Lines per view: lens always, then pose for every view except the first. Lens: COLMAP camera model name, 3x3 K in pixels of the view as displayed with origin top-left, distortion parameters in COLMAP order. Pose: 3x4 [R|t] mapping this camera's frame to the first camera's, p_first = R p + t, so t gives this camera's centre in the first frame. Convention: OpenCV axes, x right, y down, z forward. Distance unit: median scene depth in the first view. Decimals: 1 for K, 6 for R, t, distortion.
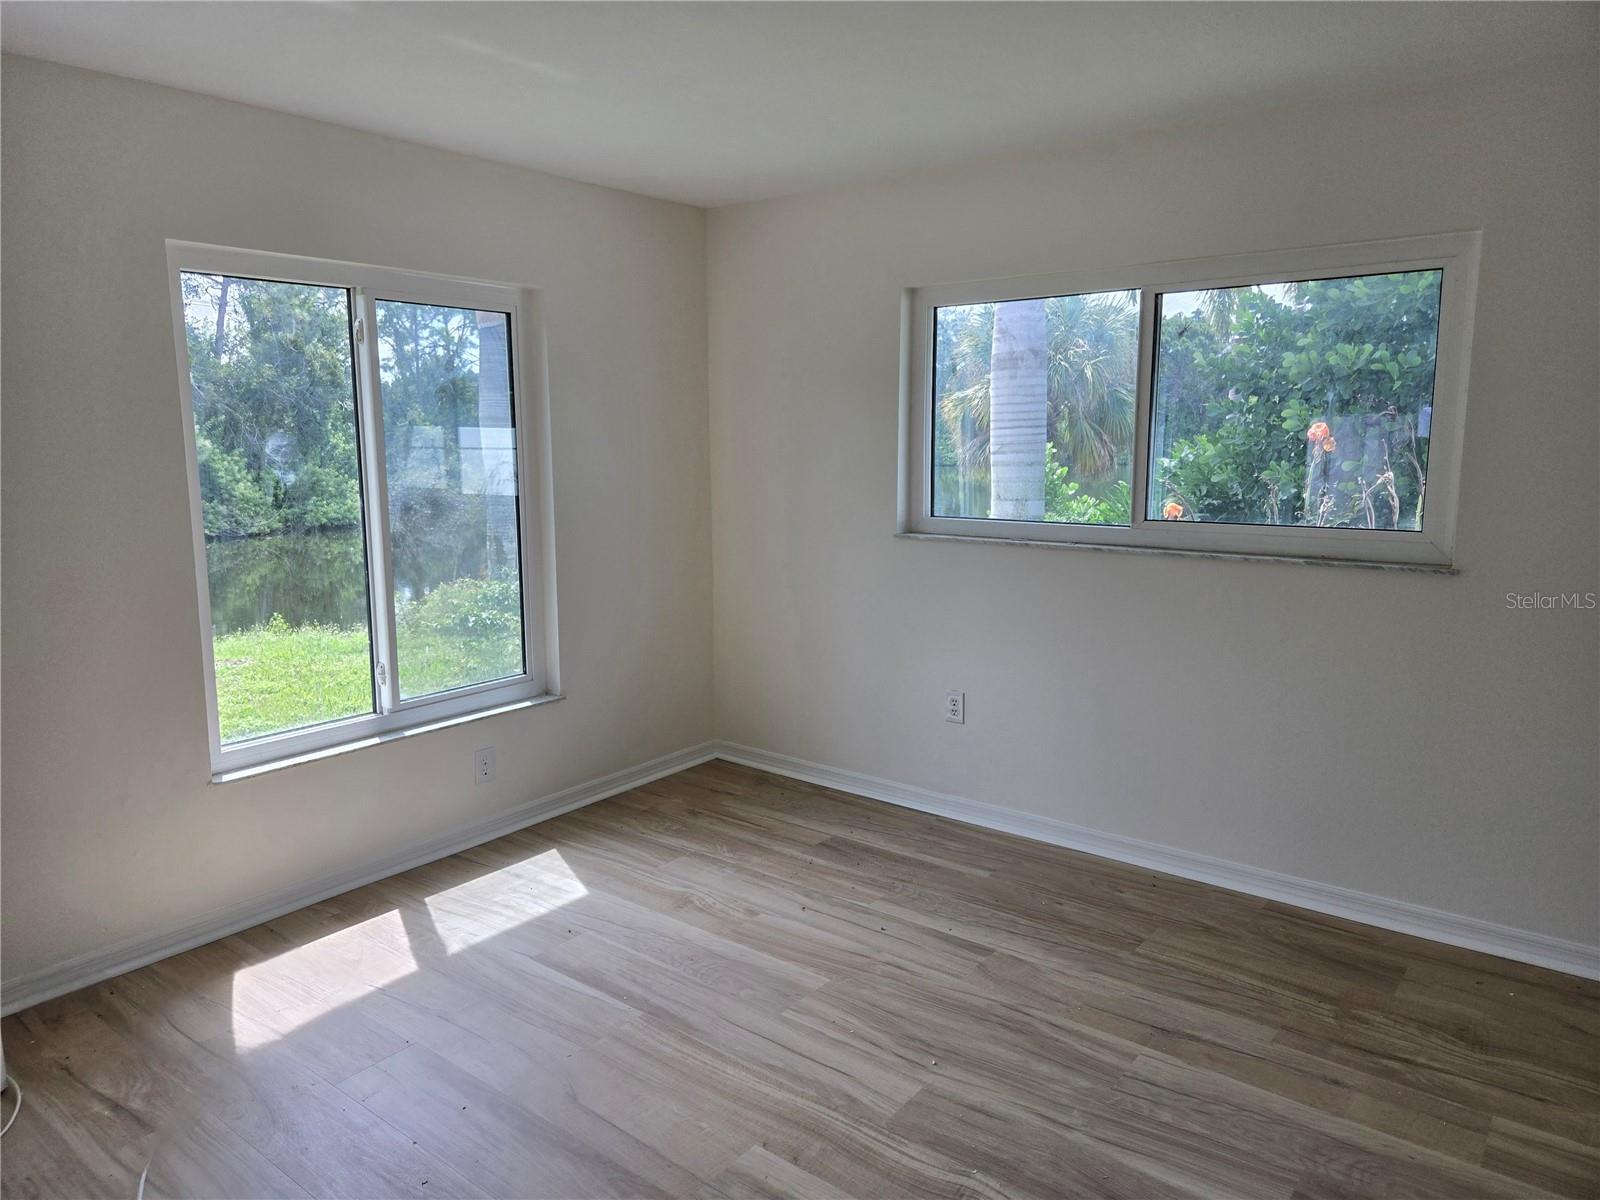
lens RADIAL K [[1110.0, 0, 783.6], [0, 1110.0, 595.8], [0, 0, 1]] dist [0.062577, -0.042963]
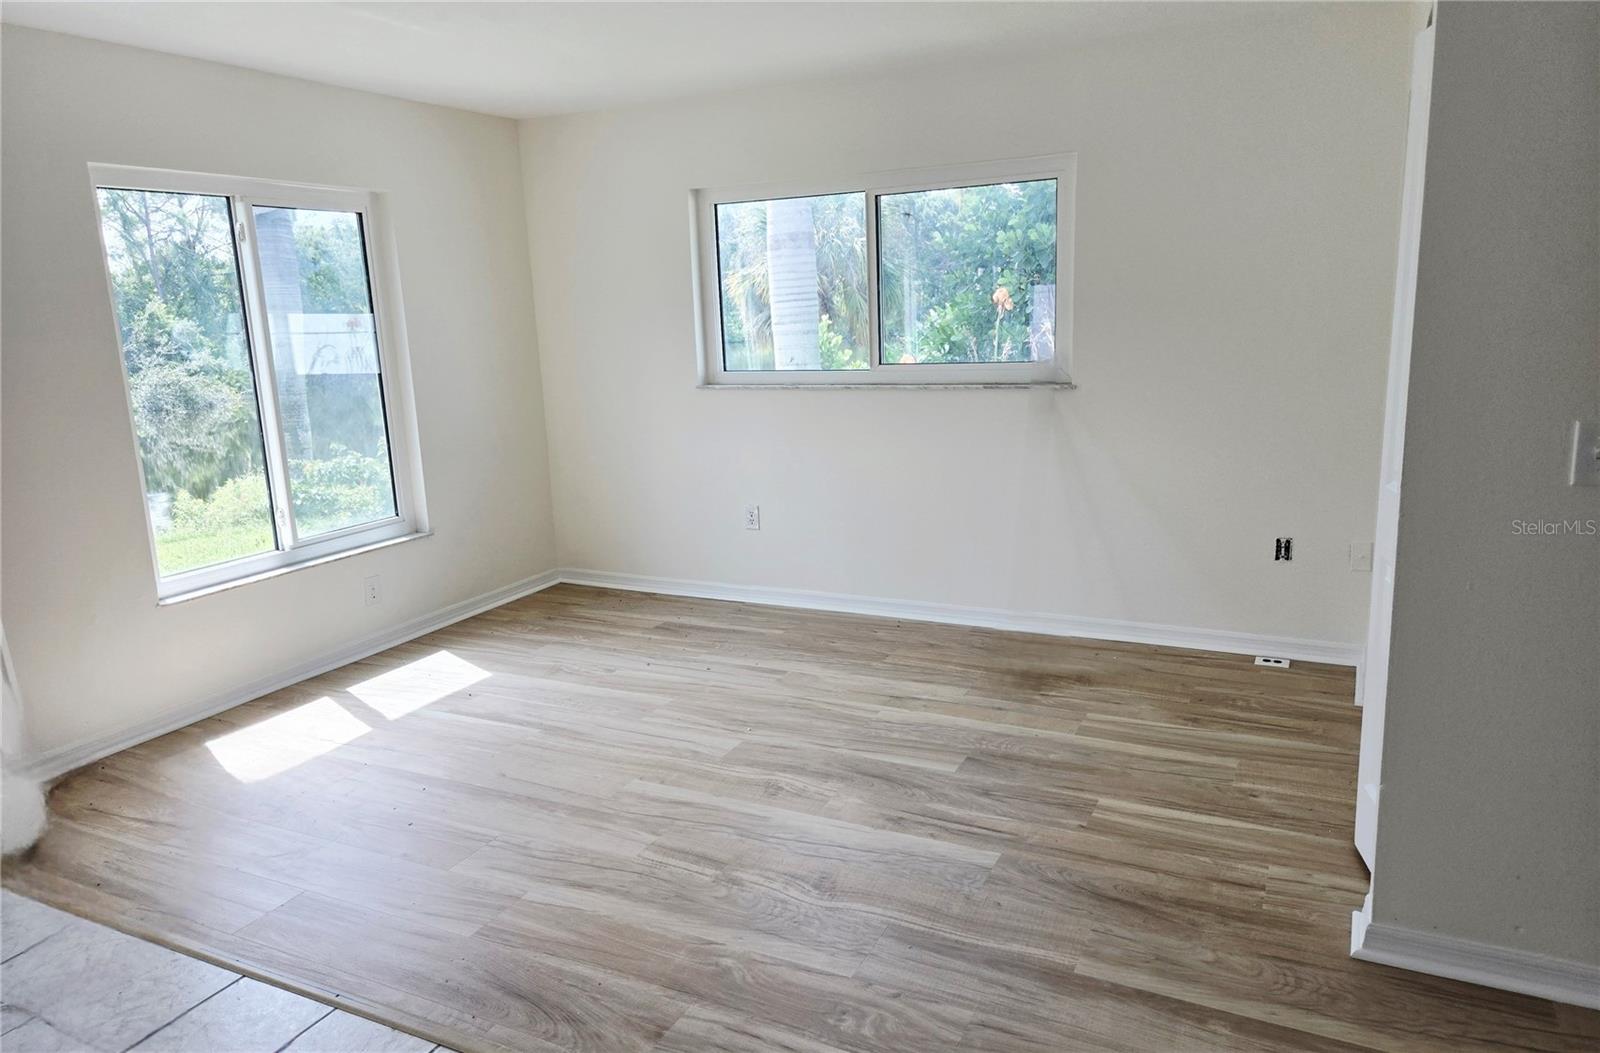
lens RADIAL K [[1105.6, 0, 798.7], [0, 1105.6, 527.9], [0, 0, 1]] dist [0.059614, -0.019419]
pose [[0.979138, -0.071663, 0.190137, -0.038646], [0.062613, 0.996619, 0.053195, 0.047771], [-0.193307, -0.040181, 0.980315, -0.278333]]
